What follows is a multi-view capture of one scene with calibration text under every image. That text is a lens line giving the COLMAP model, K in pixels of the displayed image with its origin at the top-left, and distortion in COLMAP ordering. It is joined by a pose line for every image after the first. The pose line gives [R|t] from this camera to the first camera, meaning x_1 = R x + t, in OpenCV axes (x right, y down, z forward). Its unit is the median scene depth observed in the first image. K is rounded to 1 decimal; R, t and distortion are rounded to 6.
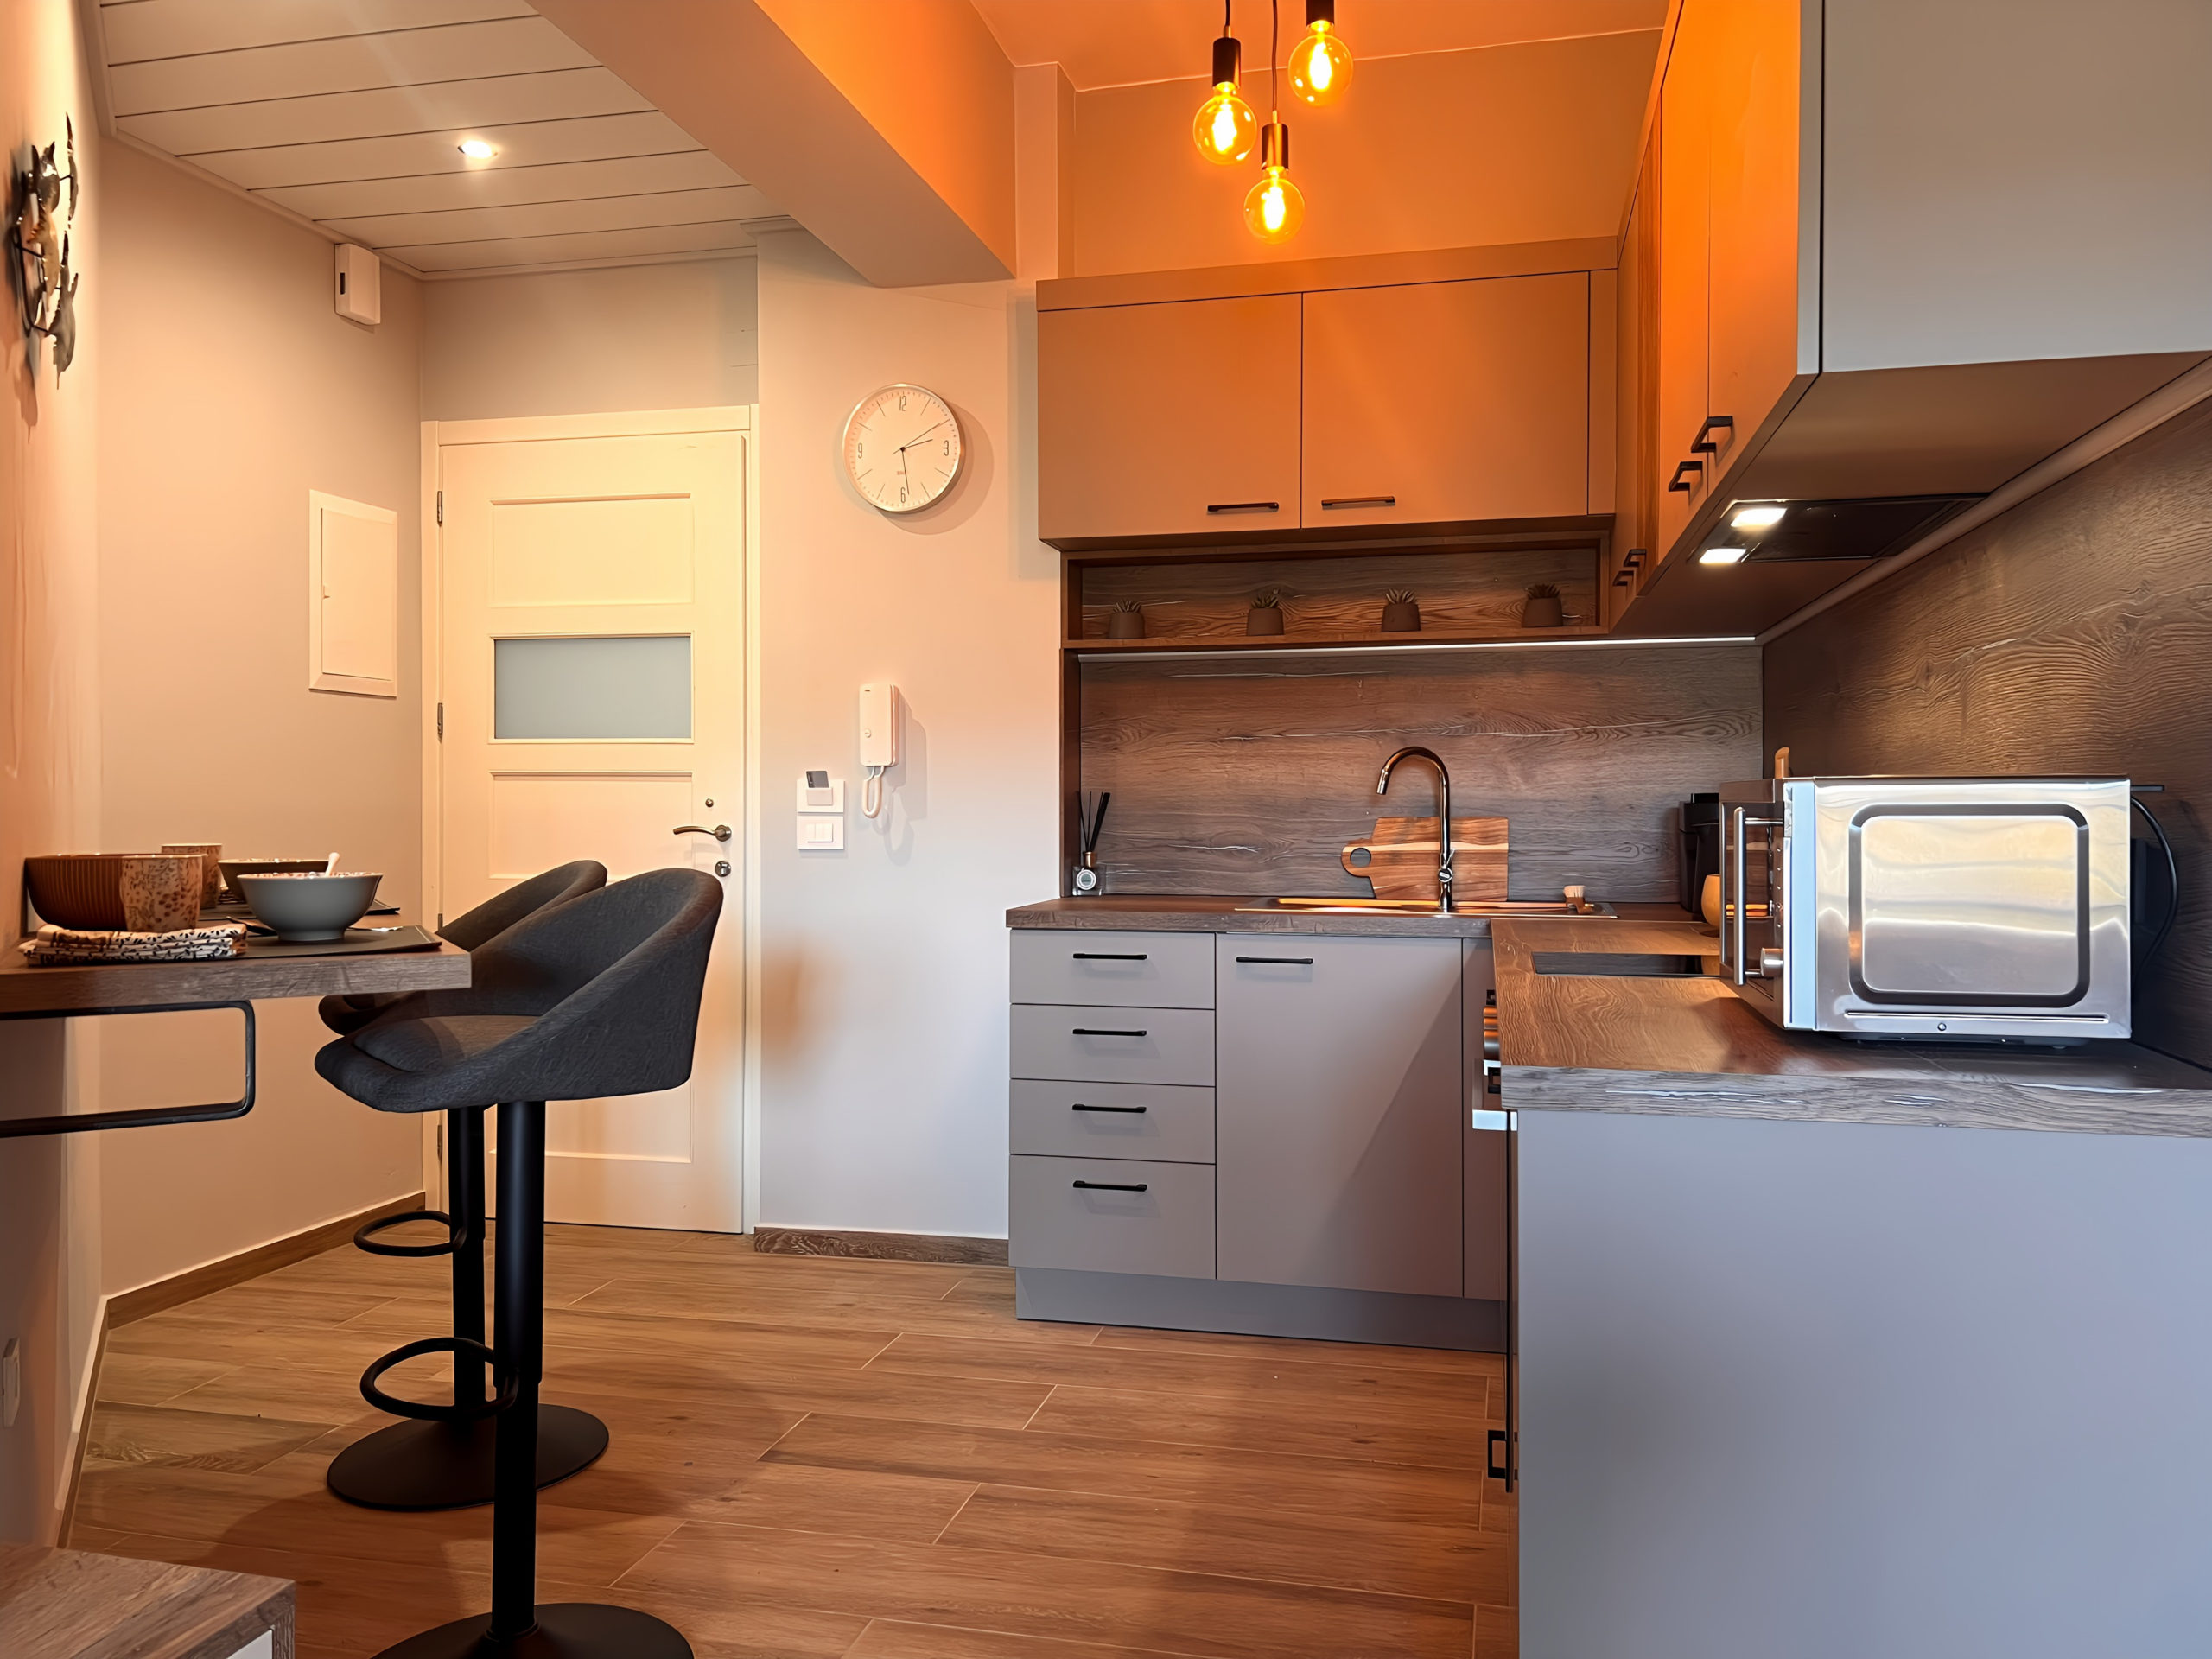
lens RADIAL K [[1669.3, 0, 1115.8], [0, 1669.3, 828.1], [0, 0, 1]] dist [0.037339, -0.020261]
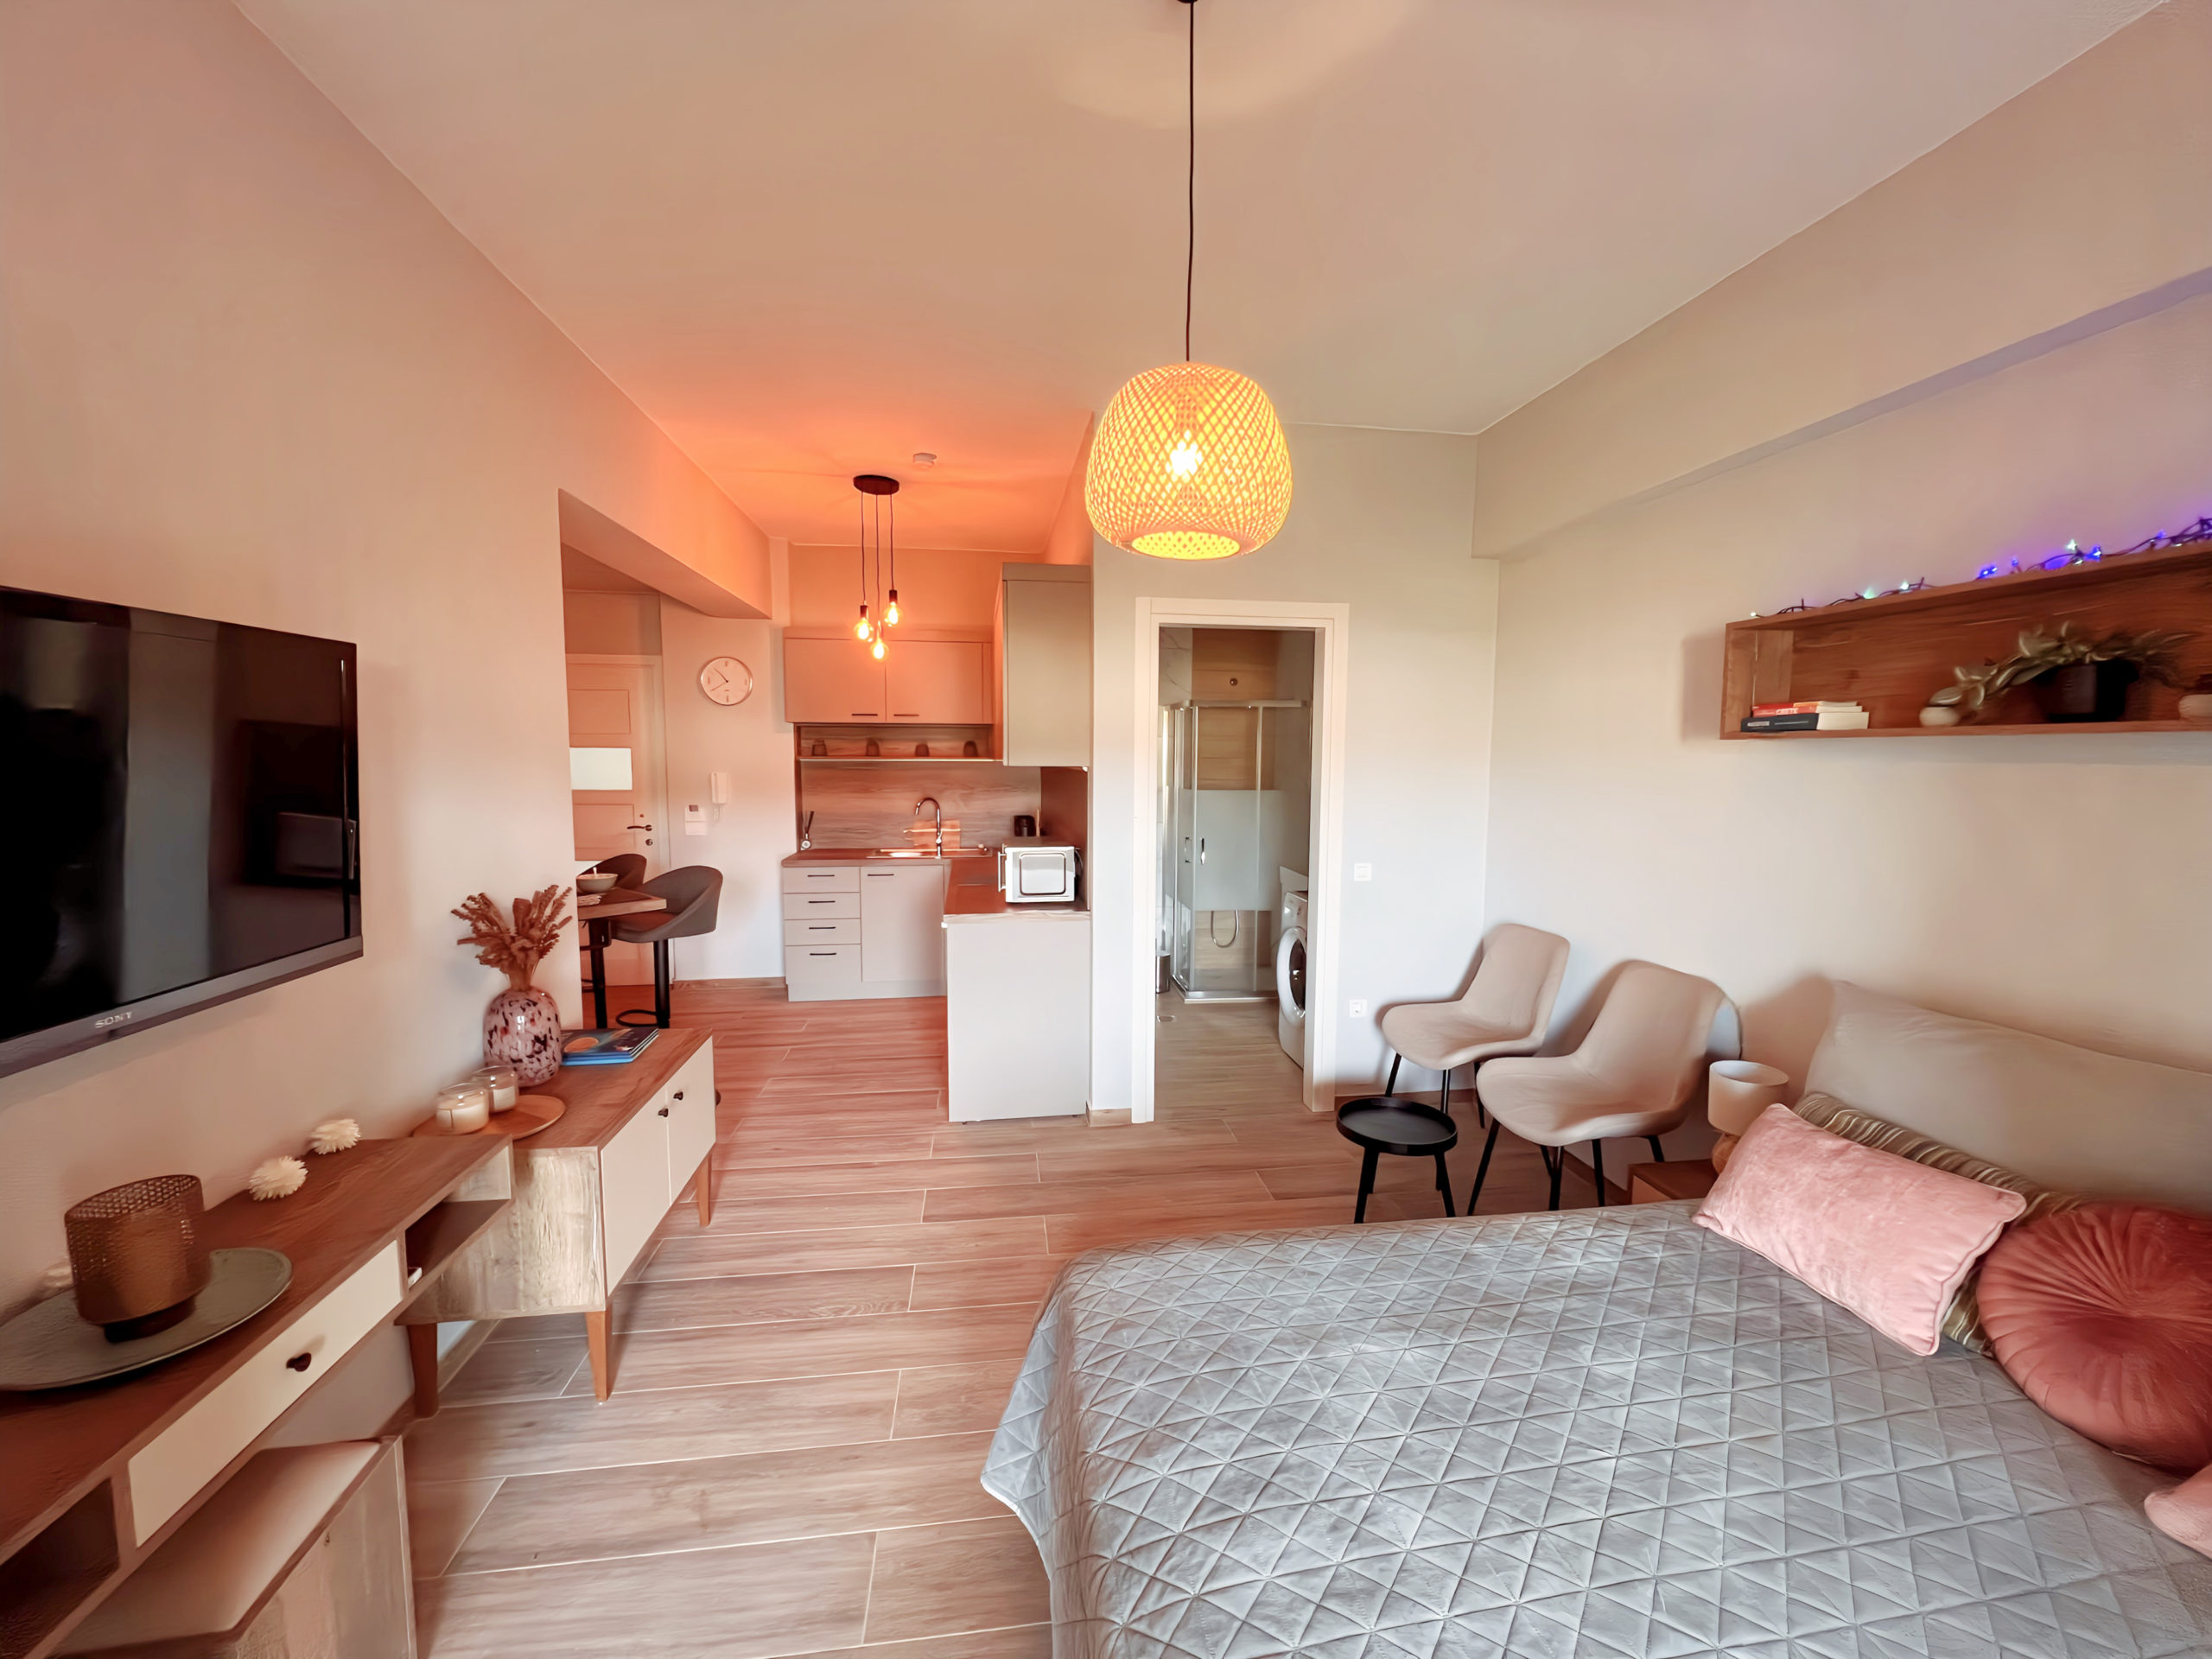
lens RADIAL K [[885.3, 0, 1107.5], [0, 885.3, 833.9], [0, 0, 1]] dist [0.004154, 0.000058]
pose [[0.932581, -0.031066, 0.359622, -0.082751], [0.003209, 0.996964, 0.077801, -0.101555], [-0.360948, -0.071401, 0.929849, -0.532805]]
